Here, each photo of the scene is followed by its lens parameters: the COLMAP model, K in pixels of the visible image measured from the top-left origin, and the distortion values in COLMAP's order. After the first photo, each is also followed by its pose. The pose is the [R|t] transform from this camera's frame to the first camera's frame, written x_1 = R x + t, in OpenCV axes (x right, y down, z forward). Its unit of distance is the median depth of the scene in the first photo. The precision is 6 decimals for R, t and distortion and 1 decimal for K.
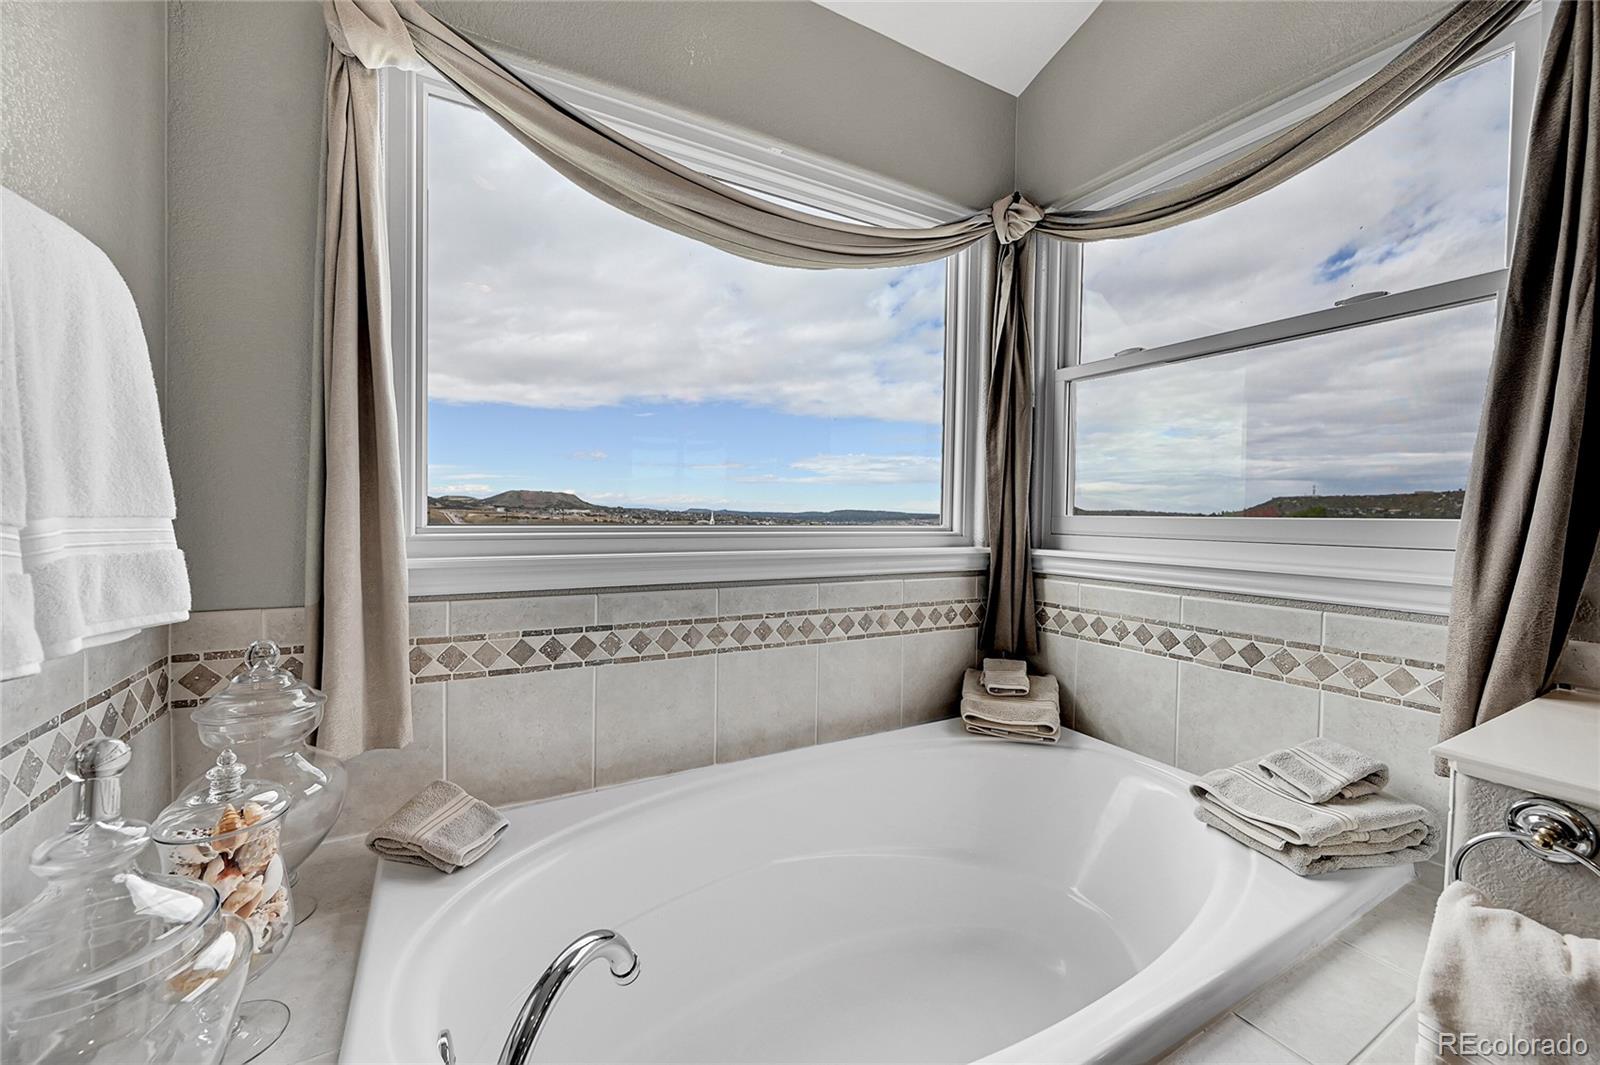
lens RADIAL K [[626.0, 0, 798.6], [0, 626.0, 527.5], [0, 0, 1]] dist [-0.002441, 0.000404]
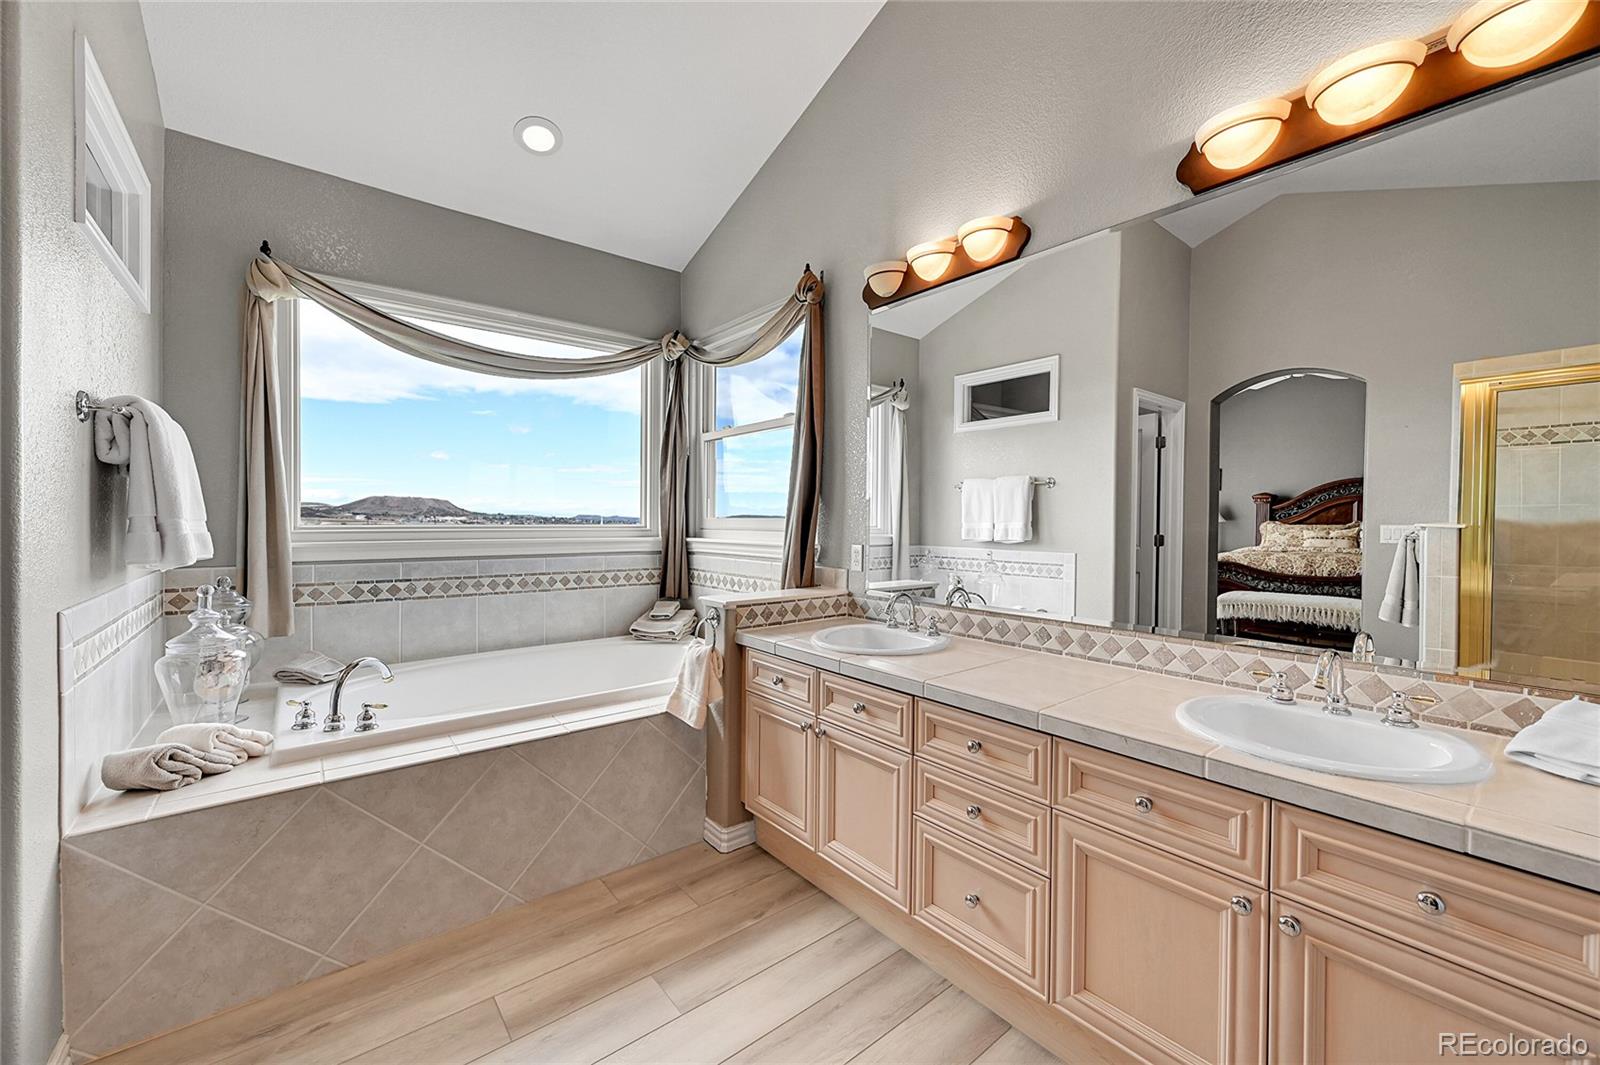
lens RADIAL K [[626.0, 0, 798.6], [0, 626.0, 527.5], [0, 0, 1]] dist [-0.002441, 0.000404]
pose [[0.986185, -0.009957, 0.165346, 0.424441], [0.011321, 0.999909, -0.007308, 0.024385], [-0.165258, 0.009079, 0.986209, -0.816514]]
